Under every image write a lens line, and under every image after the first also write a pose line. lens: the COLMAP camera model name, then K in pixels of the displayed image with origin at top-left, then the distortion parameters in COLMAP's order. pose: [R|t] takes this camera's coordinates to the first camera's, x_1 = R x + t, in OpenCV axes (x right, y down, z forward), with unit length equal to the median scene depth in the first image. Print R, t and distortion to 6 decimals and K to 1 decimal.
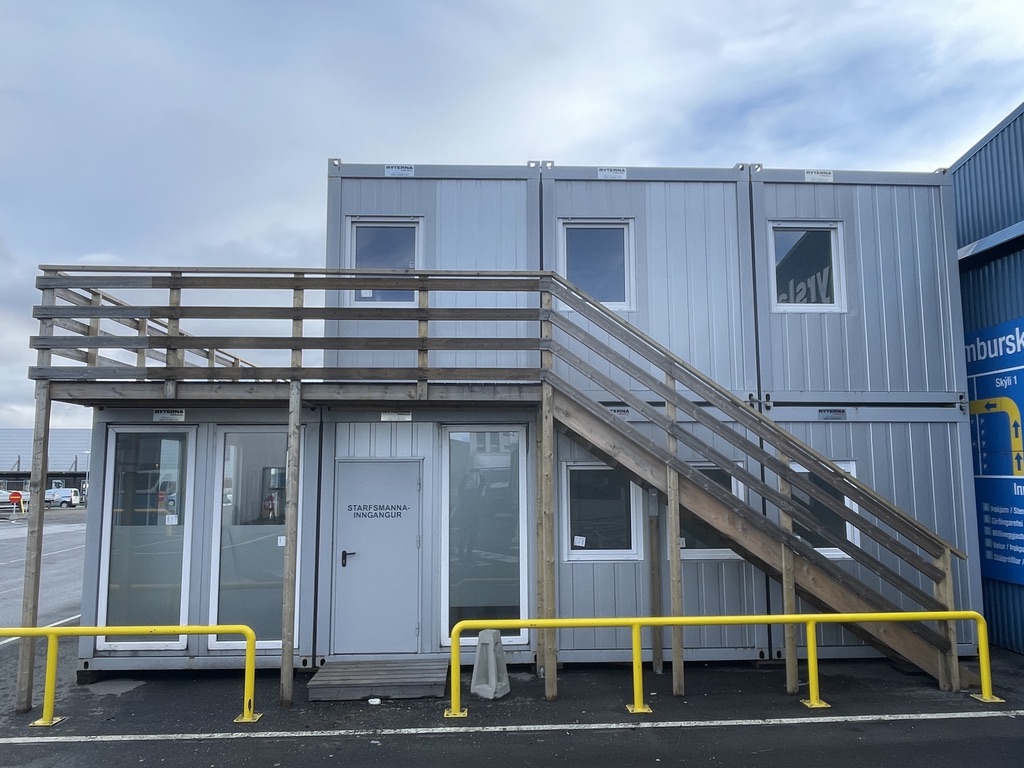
lens RADIAL K [[729.5, 0, 512.0], [0, 729.5, 384.0], [0, 0, 1]] dist [0.053267, -0.100409]
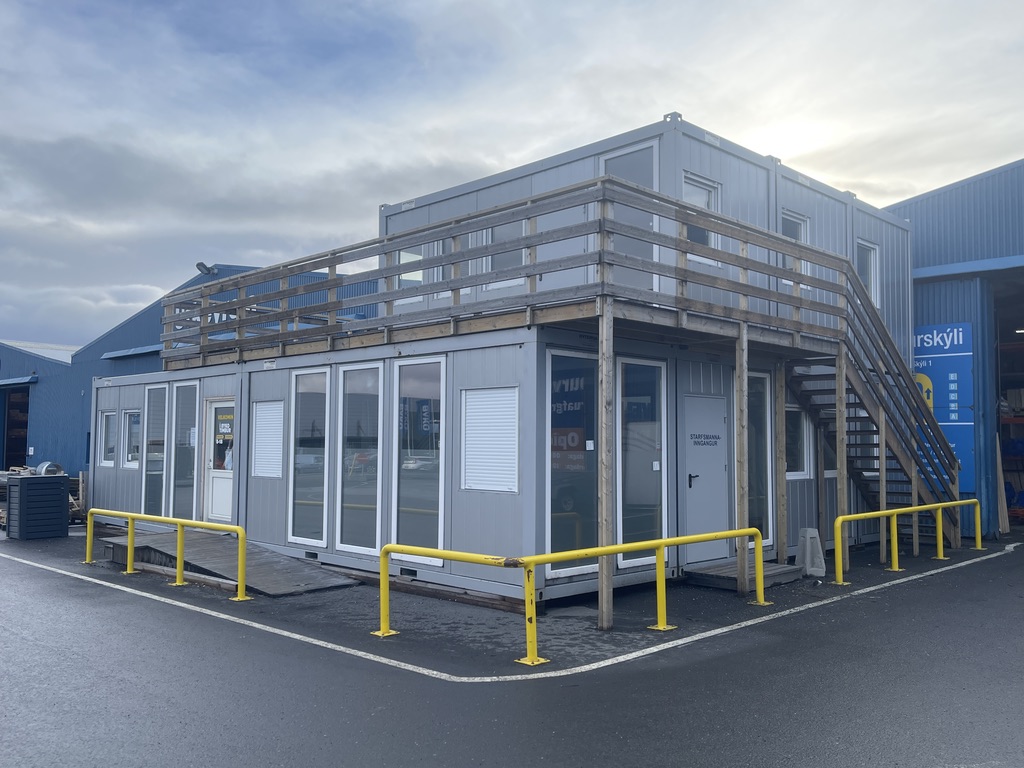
lens RADIAL K [[879.4, 0, 507.8], [0, 879.4, 390.6], [0, 0, 1]] dist [0.039399, -0.011617]
pose [[0.737662, 0.047483, 0.673498, -1.344592], [-0.089594, 0.995586, 0.027939, 0.086080], [-0.669199, -0.080951, 0.738660, 0.192762]]
